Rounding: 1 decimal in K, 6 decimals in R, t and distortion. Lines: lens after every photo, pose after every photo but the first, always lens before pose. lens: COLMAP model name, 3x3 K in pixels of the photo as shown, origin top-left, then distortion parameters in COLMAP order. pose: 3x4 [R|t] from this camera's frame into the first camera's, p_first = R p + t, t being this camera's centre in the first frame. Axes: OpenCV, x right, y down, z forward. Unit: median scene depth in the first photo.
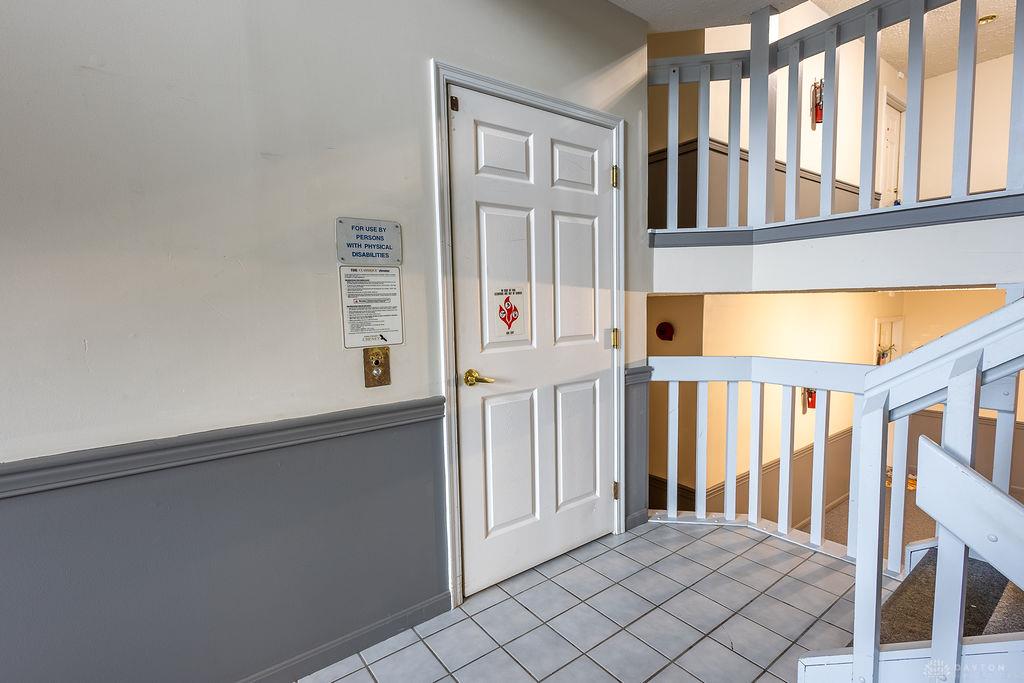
lens RADIAL K [[479.2, 0, 510.0], [0, 479.2, 341.7], [0, 0, 1]] dist [0.005700, -0.001056]
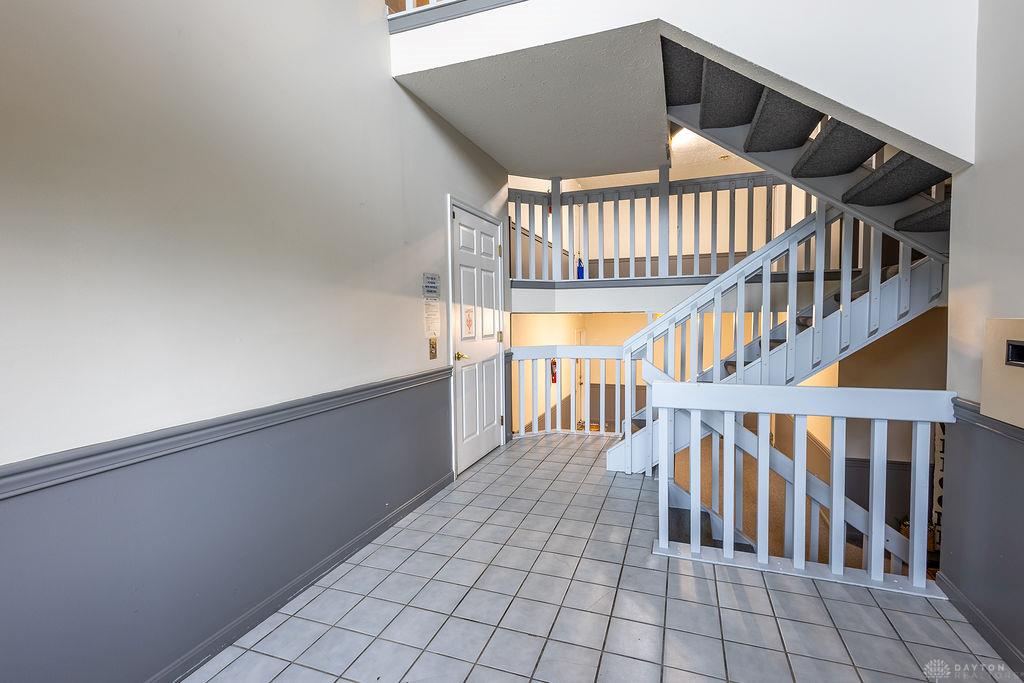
lens RADIAL K [[460.1, 0, 523.2], [0, 460.1, 341.9], [0, 0, 1]] dist [0.050293, -0.000149]
pose [[0.826150, -0.022072, 0.563018, -0.764080], [0.042417, 0.998833, -0.023083, 0.061656], [-0.561851, 0.042951, 0.826122, -0.556072]]
